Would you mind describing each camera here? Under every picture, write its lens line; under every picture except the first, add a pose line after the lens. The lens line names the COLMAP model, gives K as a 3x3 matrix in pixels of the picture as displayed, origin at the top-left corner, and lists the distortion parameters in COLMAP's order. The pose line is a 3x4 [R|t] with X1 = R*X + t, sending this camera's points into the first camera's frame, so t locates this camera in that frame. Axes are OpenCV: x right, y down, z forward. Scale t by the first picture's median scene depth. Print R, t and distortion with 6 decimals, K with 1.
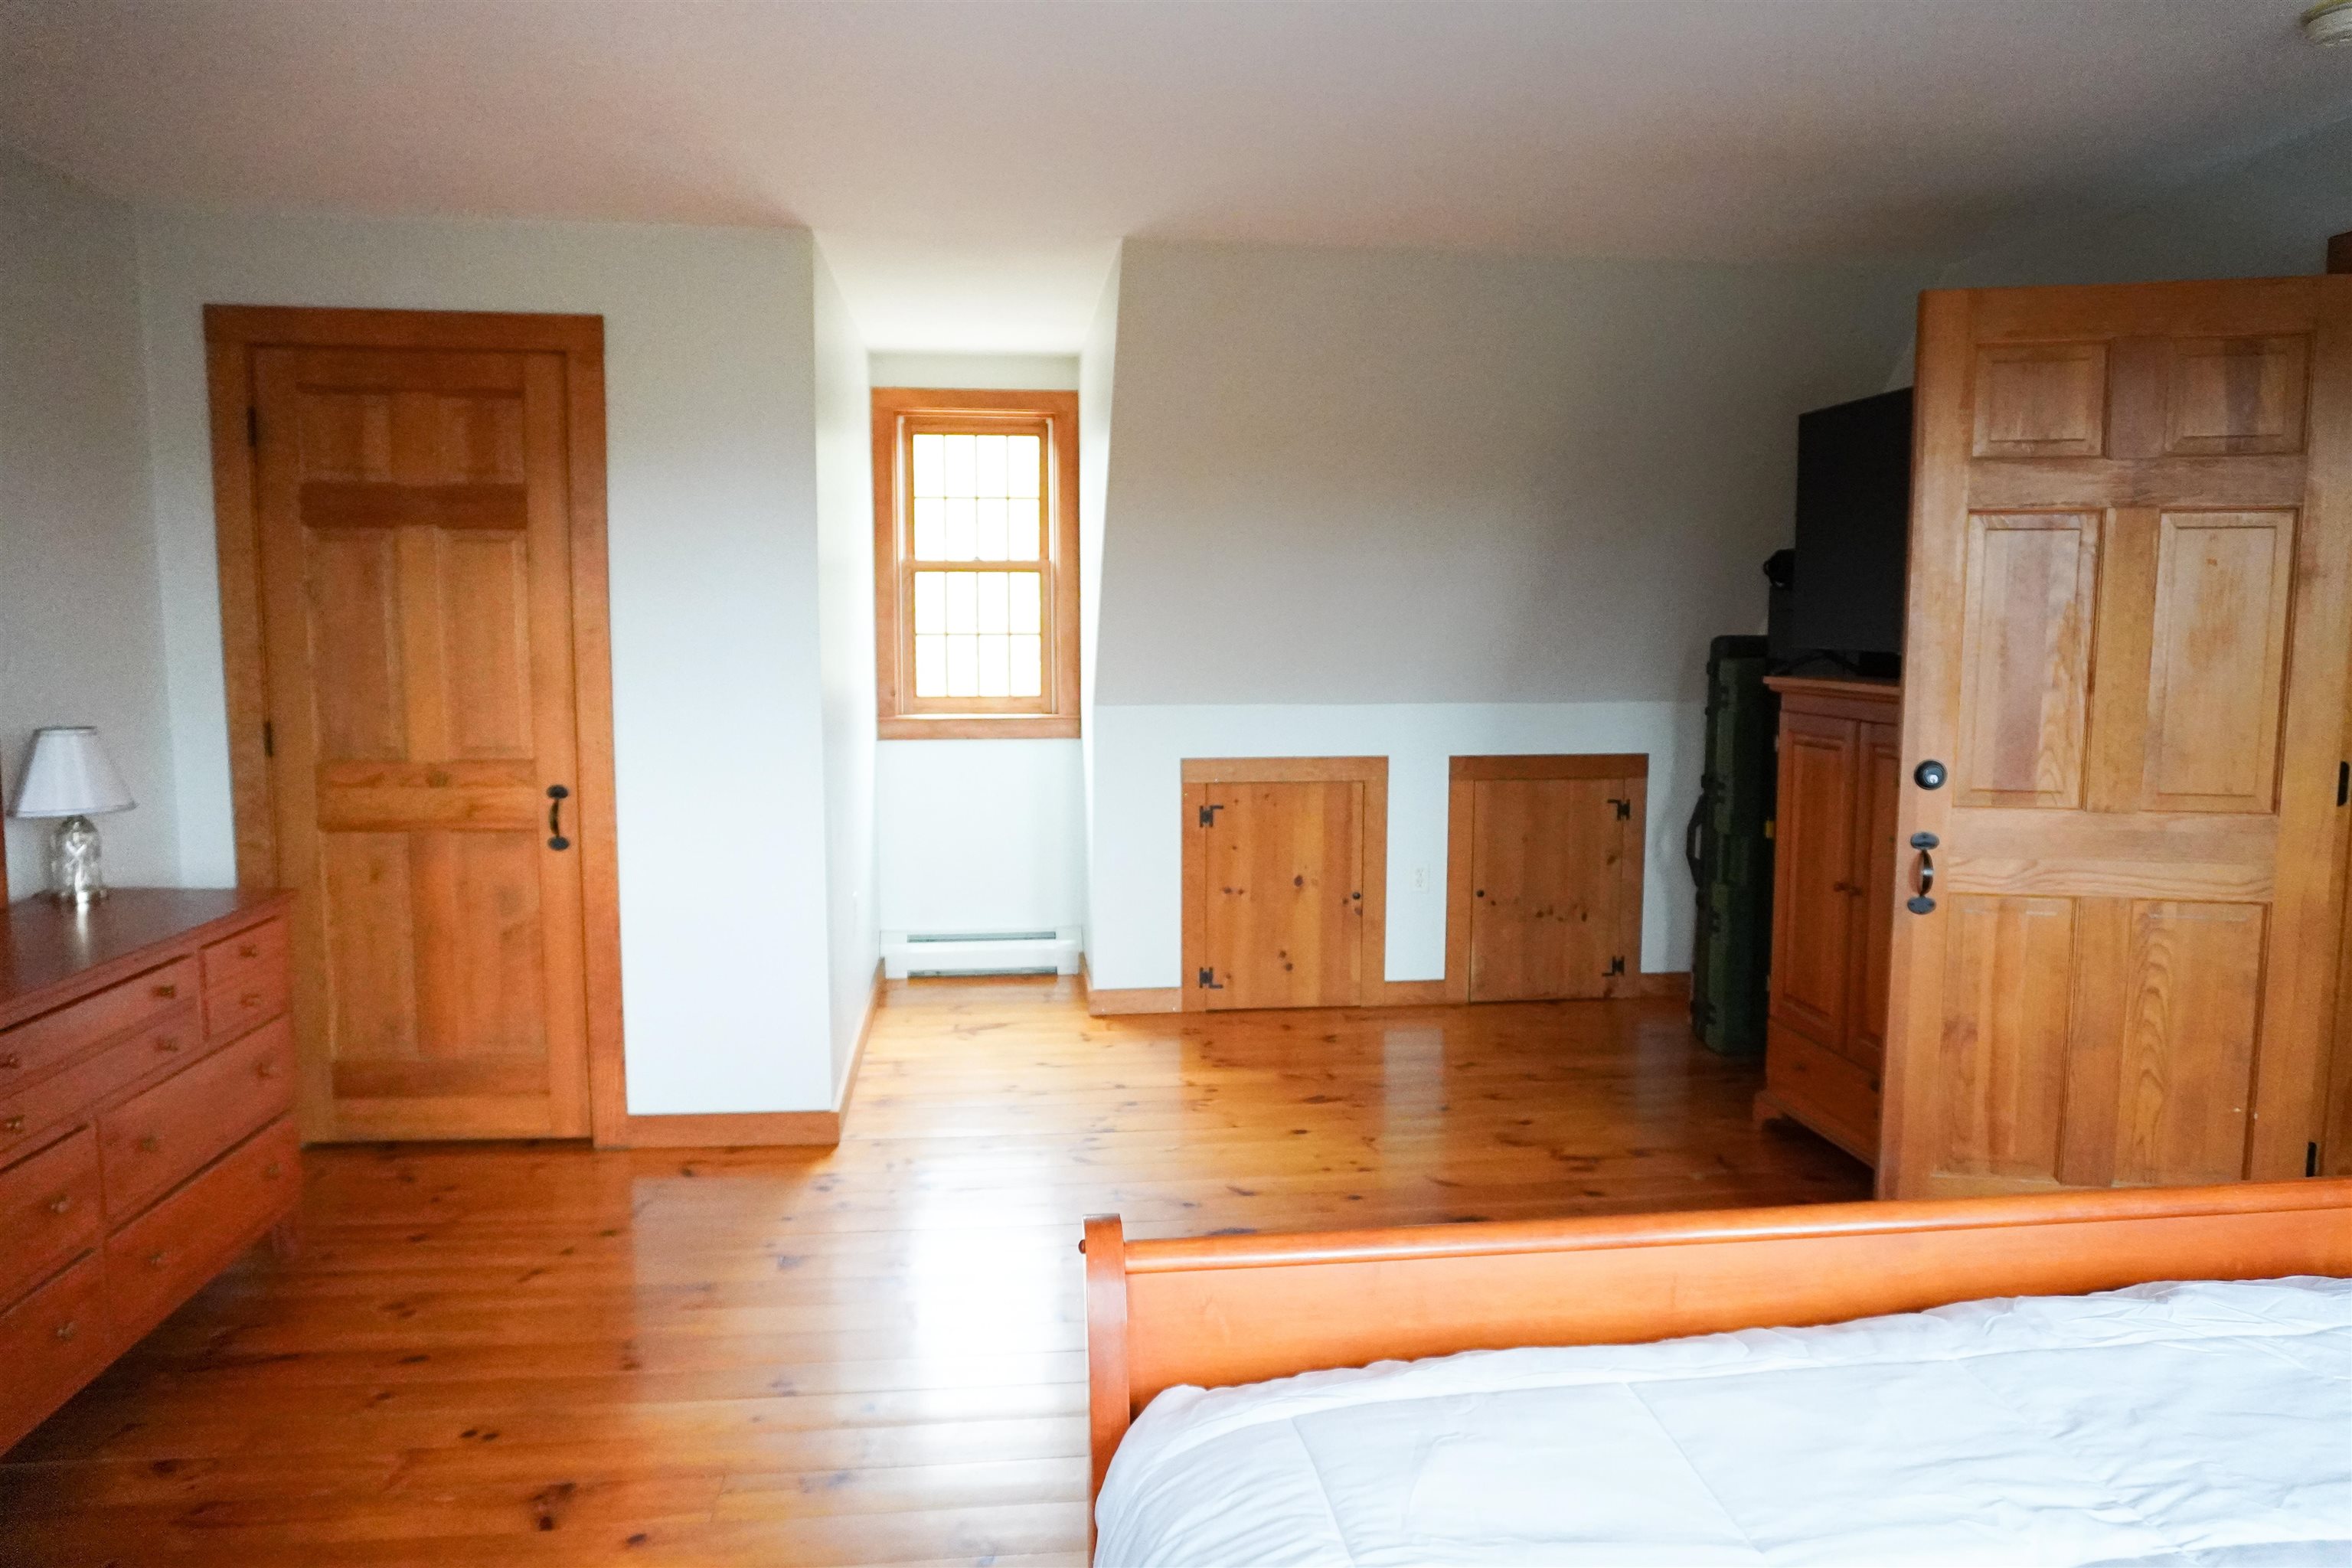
lens RADIAL K [[1603.9, 0, 1176.0], [0, 1603.9, 784.0], [0, 0, 1]] dist [-0.053714, 0.061388]
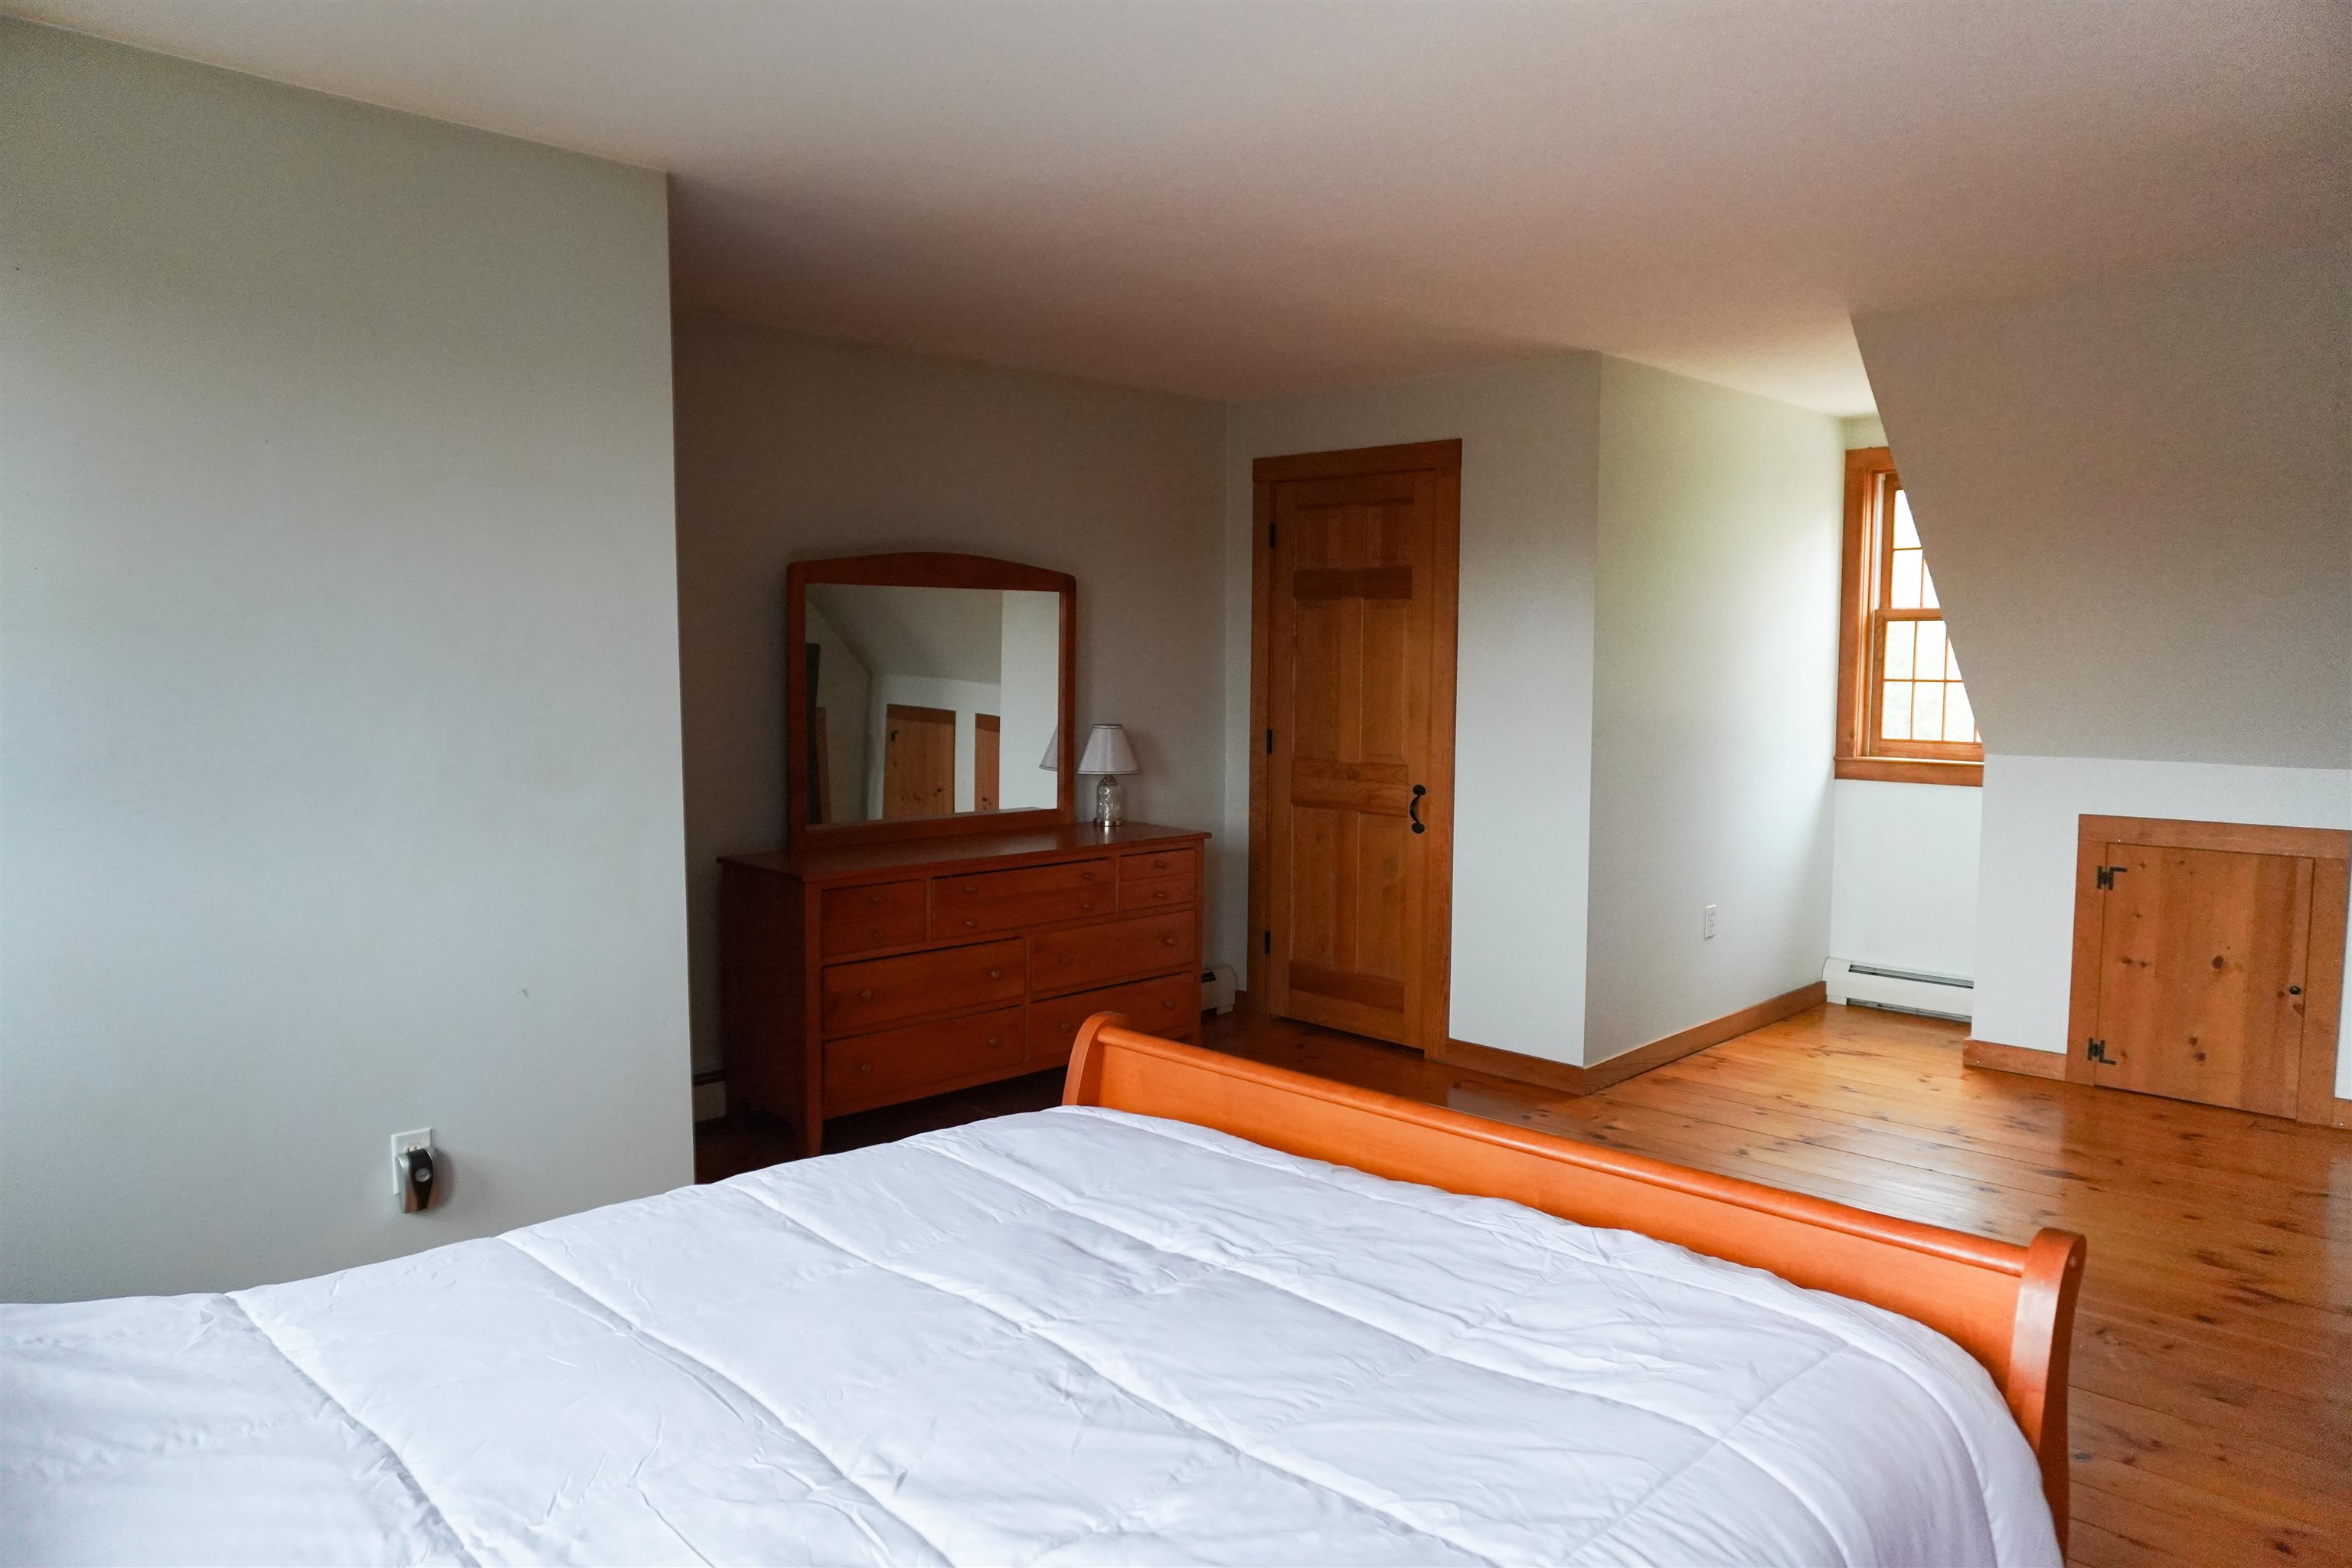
lens RADIAL K [[1597.9, 0, 1176.0], [0, 1597.9, 784.0], [0, 0, 1]] dist [-0.004048, -0.002443]
pose [[0.618248, 0.064944, -0.783295, 0.548471], [-0.085603, 0.996216, 0.015032, -0.002744], [0.781308, 0.057759, 0.621468, -0.011512]]
